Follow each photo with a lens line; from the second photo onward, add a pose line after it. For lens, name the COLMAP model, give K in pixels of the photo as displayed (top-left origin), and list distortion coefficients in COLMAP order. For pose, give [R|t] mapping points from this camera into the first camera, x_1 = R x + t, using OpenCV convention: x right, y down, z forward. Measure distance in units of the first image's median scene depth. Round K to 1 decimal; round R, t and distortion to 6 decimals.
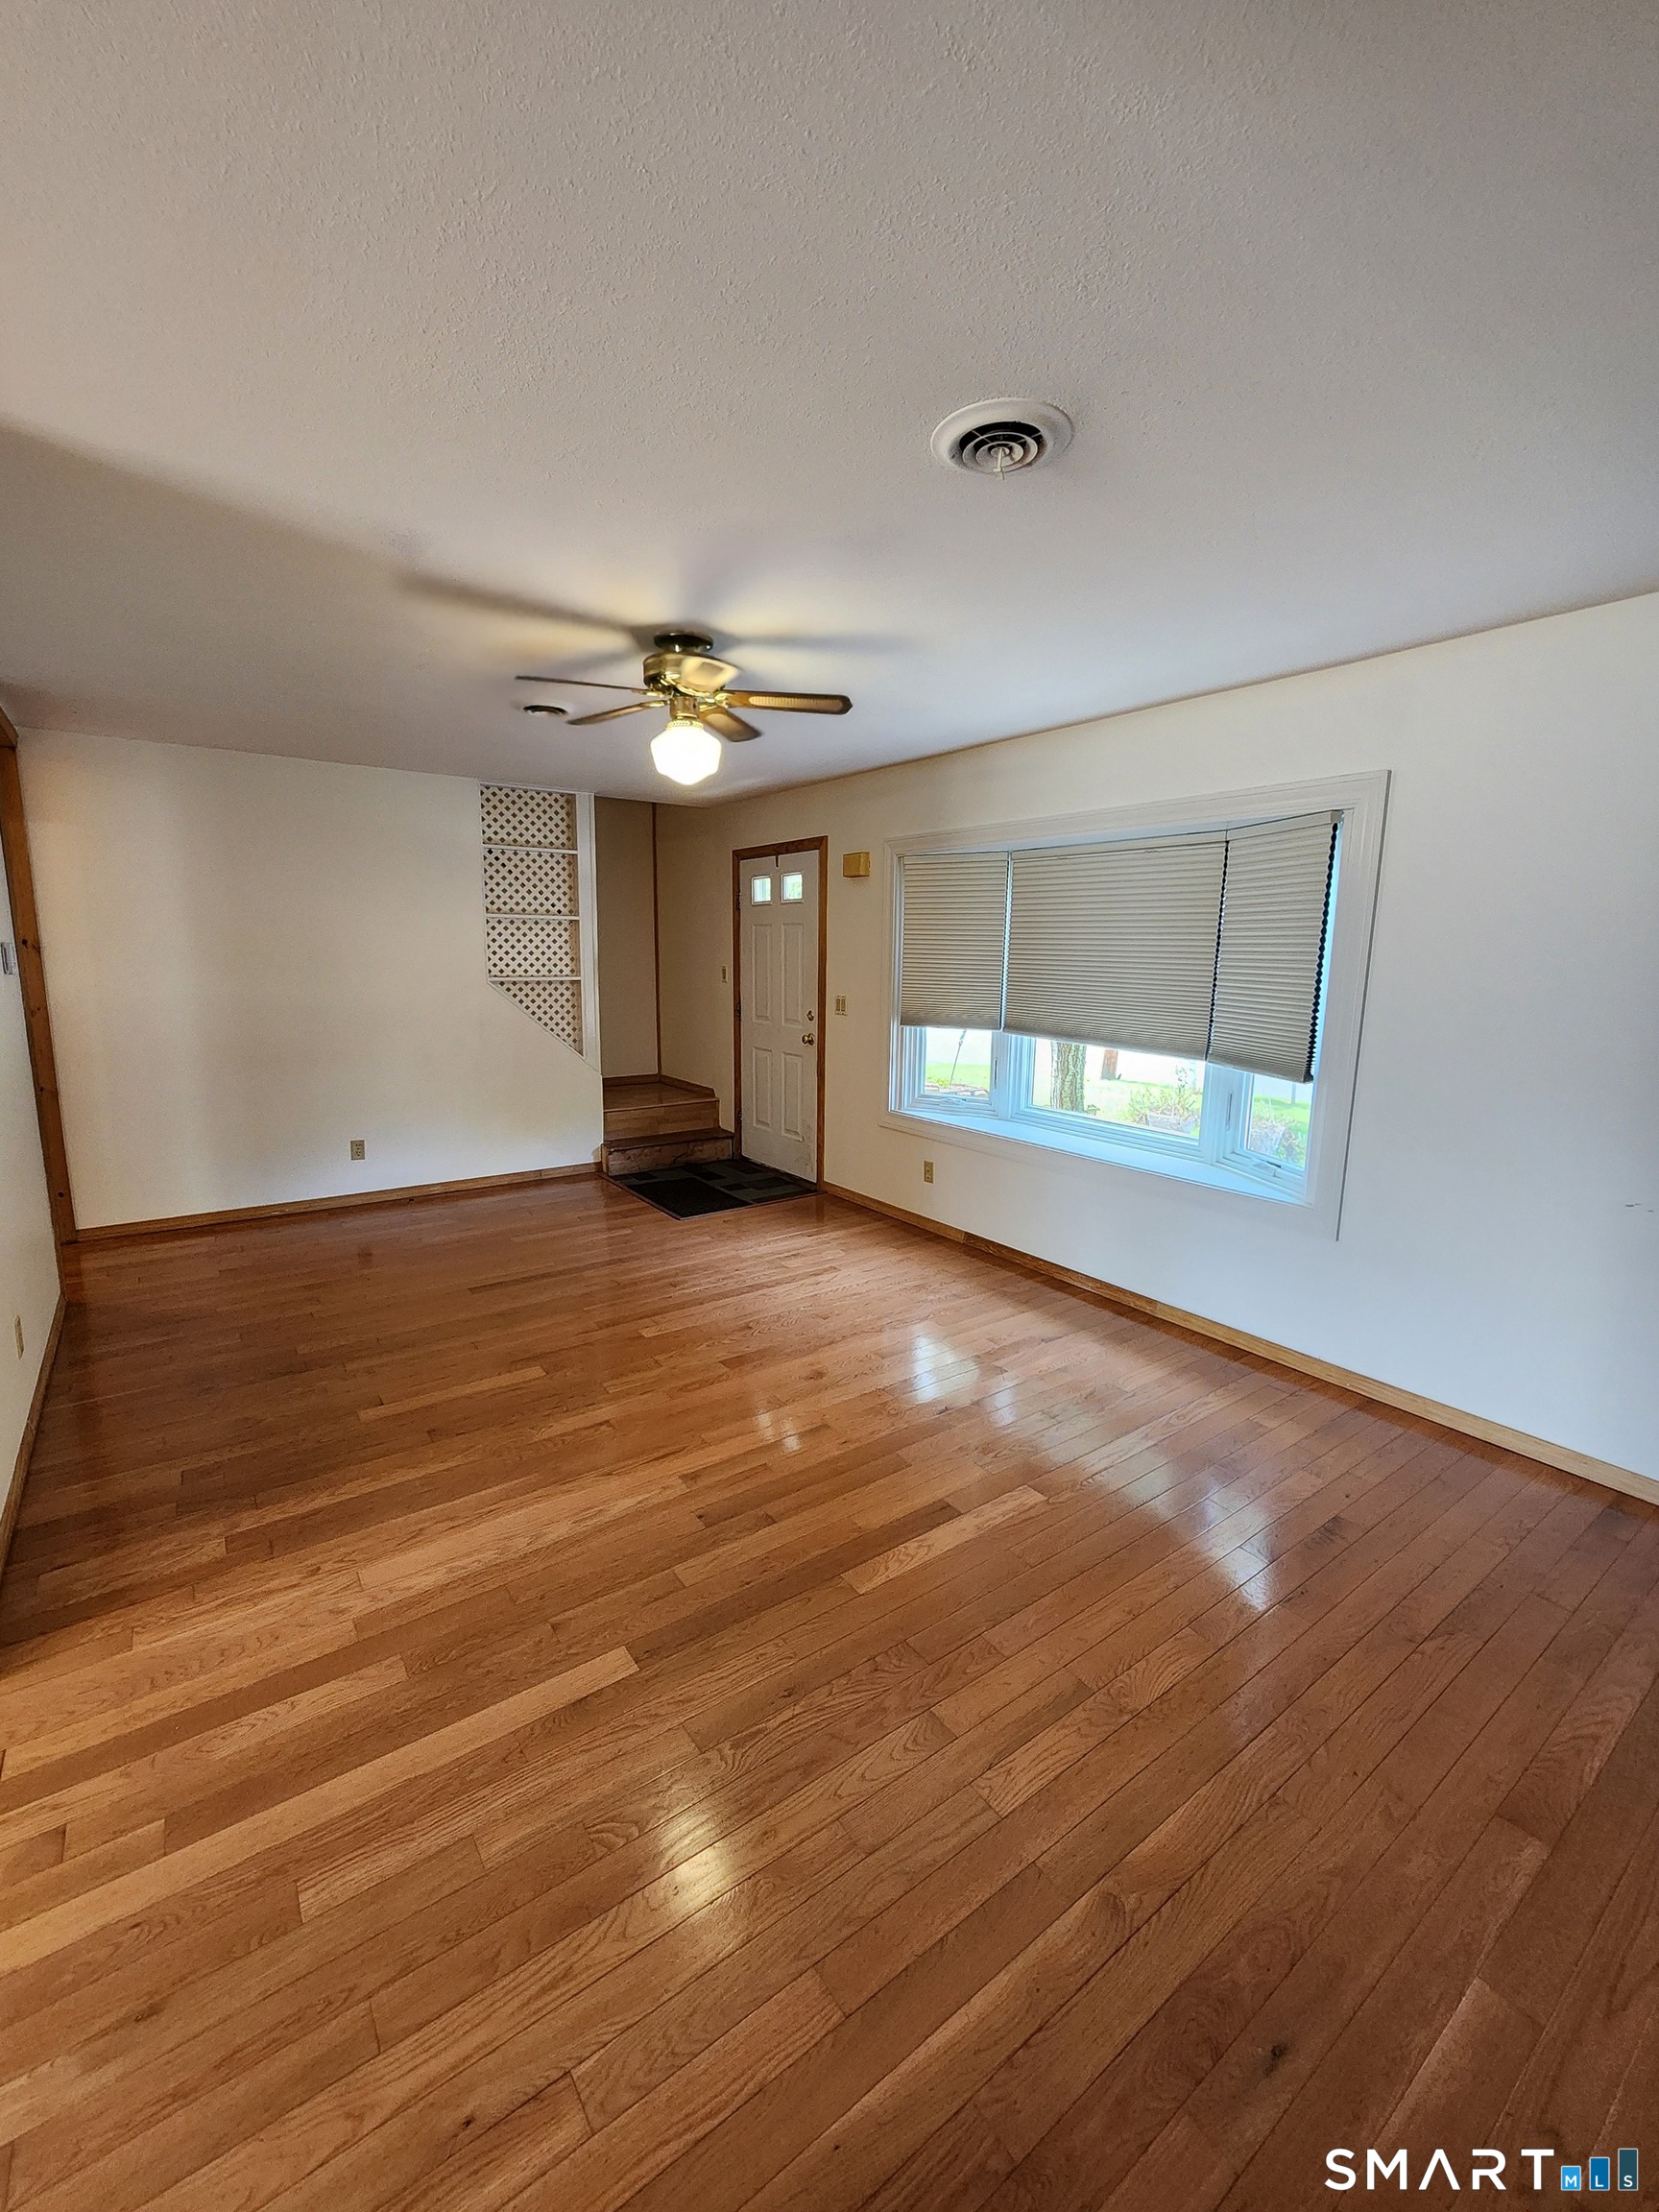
lens RADIAL K [[906.6, 0, 829.0], [0, 906.6, 1103.7], [0, 0, 1]] dist [-0.003521, 0.001518]
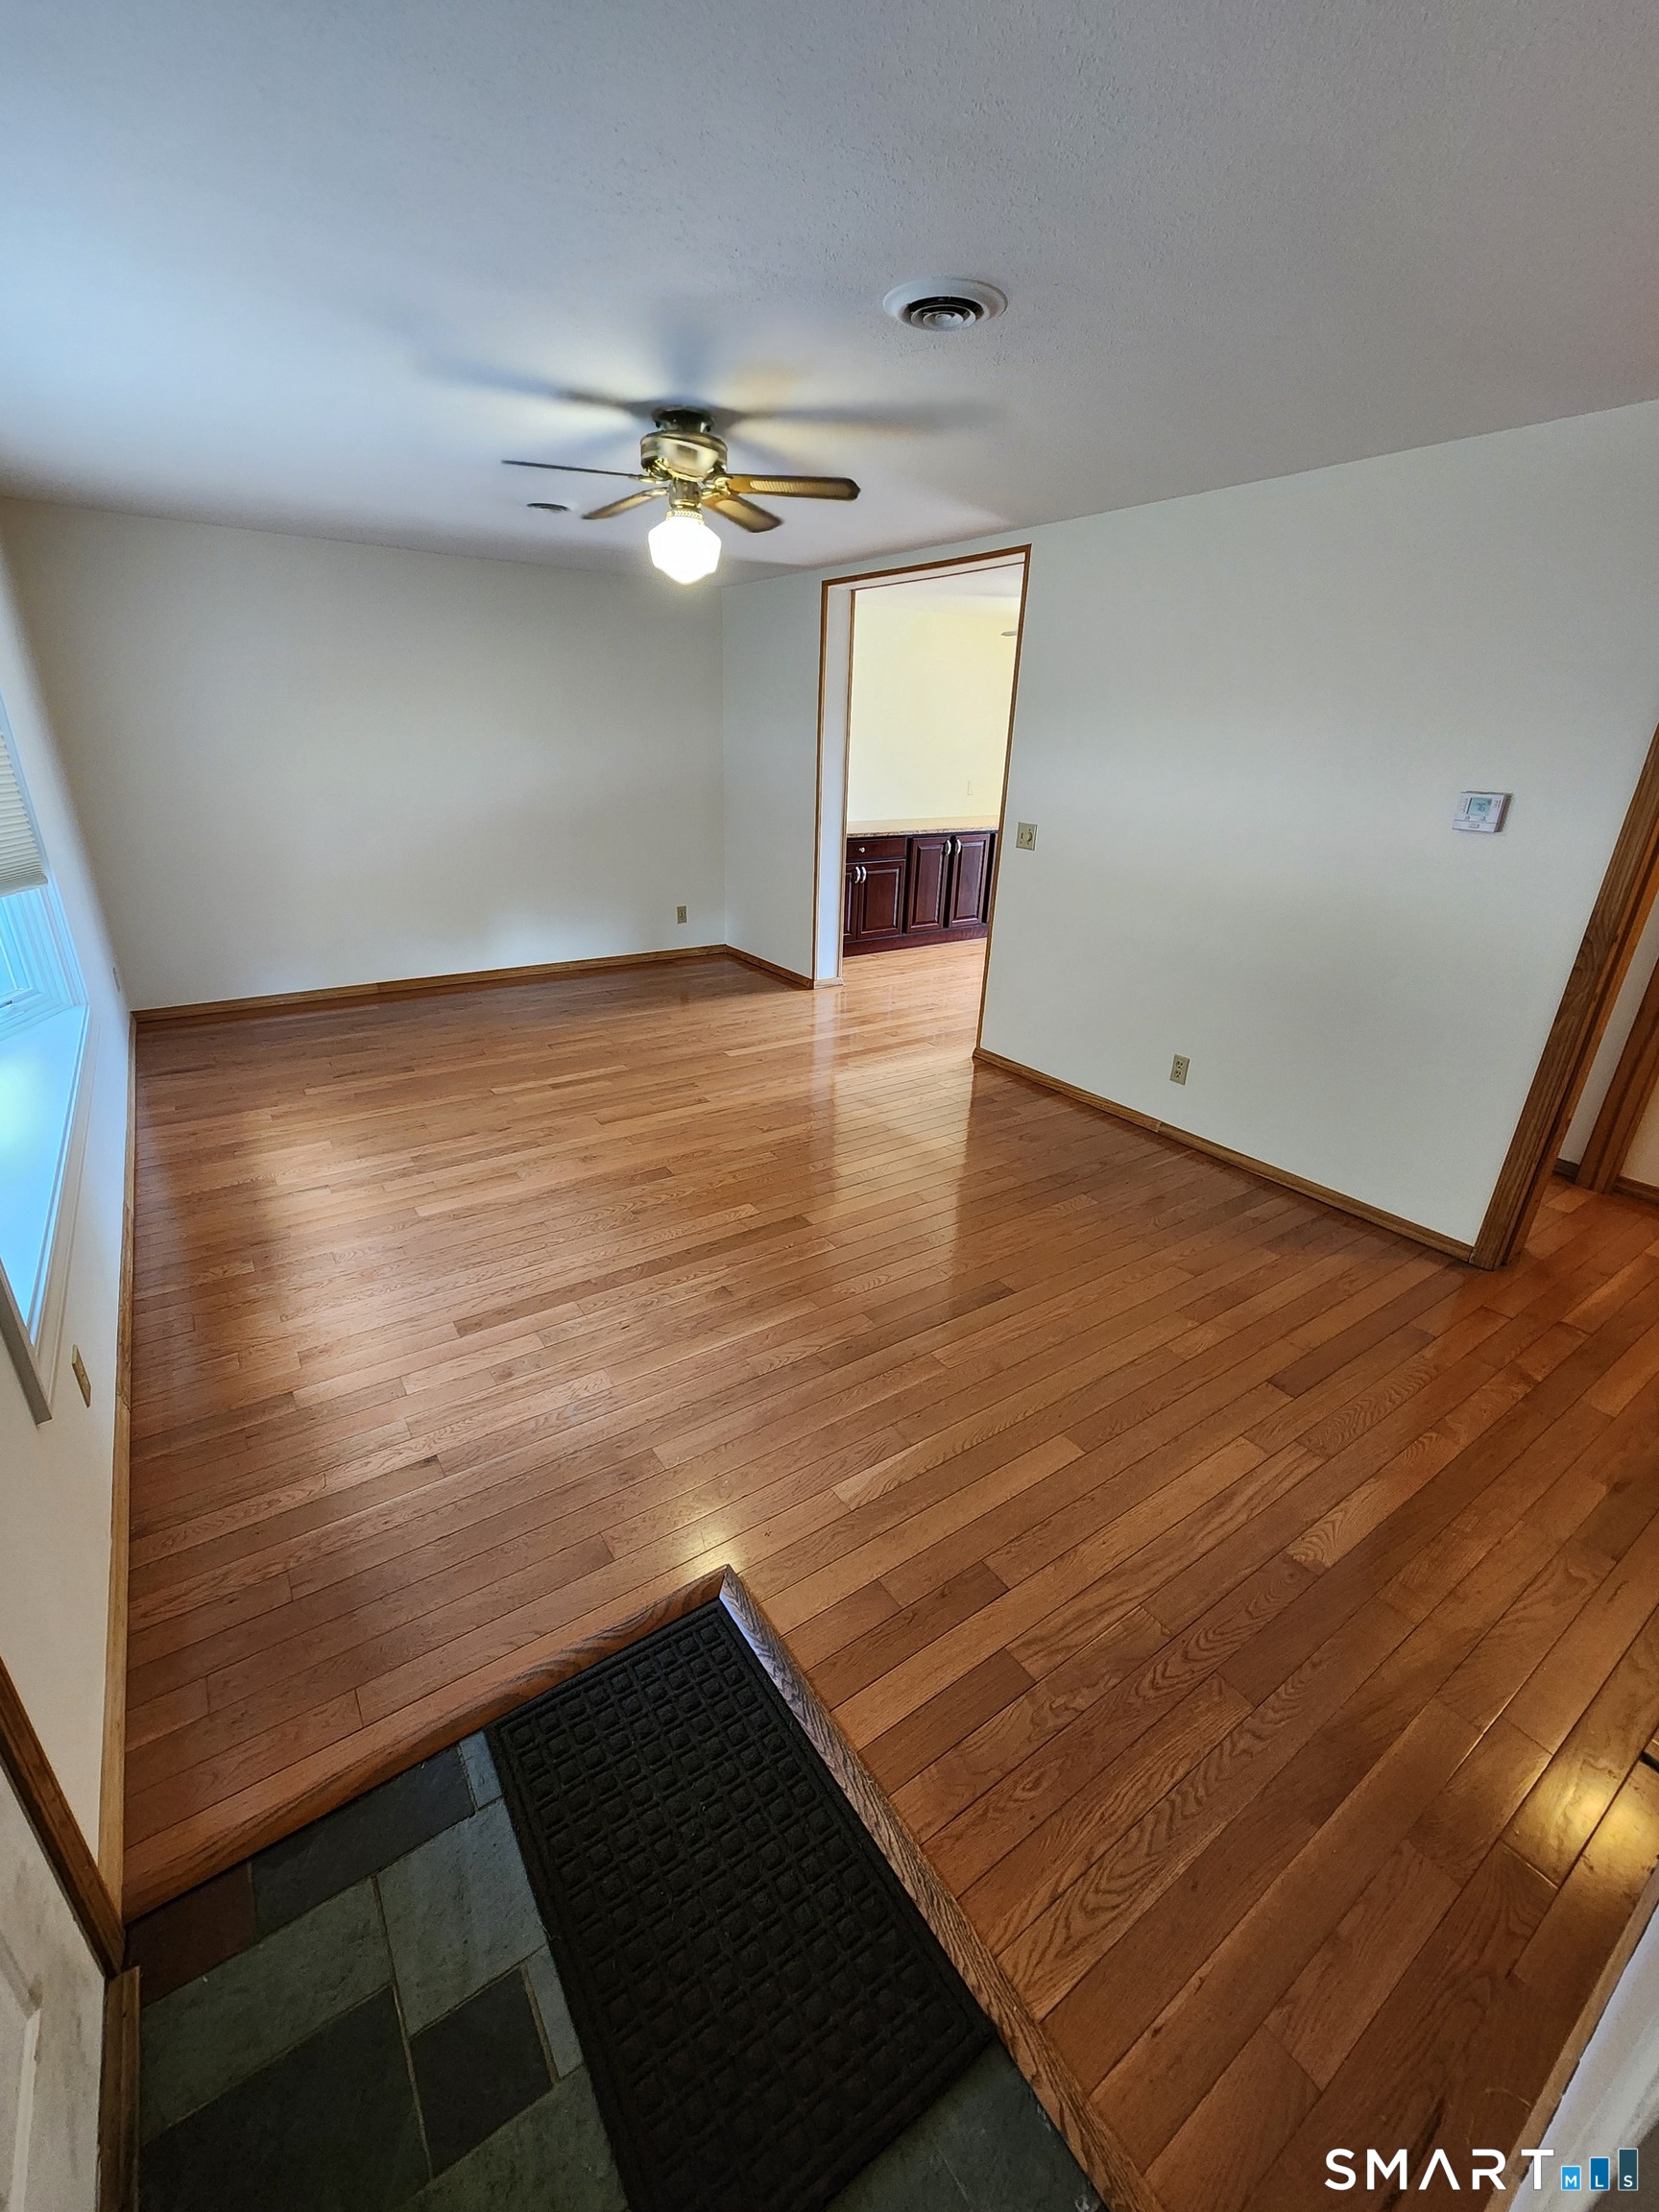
lens RADIAL K [[906.6, 0, 826.5], [0, 906.6, 1104.7], [0, 0, 1]] dist [-0.003521, 0.001518]
pose [[-0.998739, -0.049622, 0.007592, -0.314298], [-0.037882, 0.844248, 0.534612, -0.368139], [-0.032938, 0.533651, -0.845063, 1.918439]]
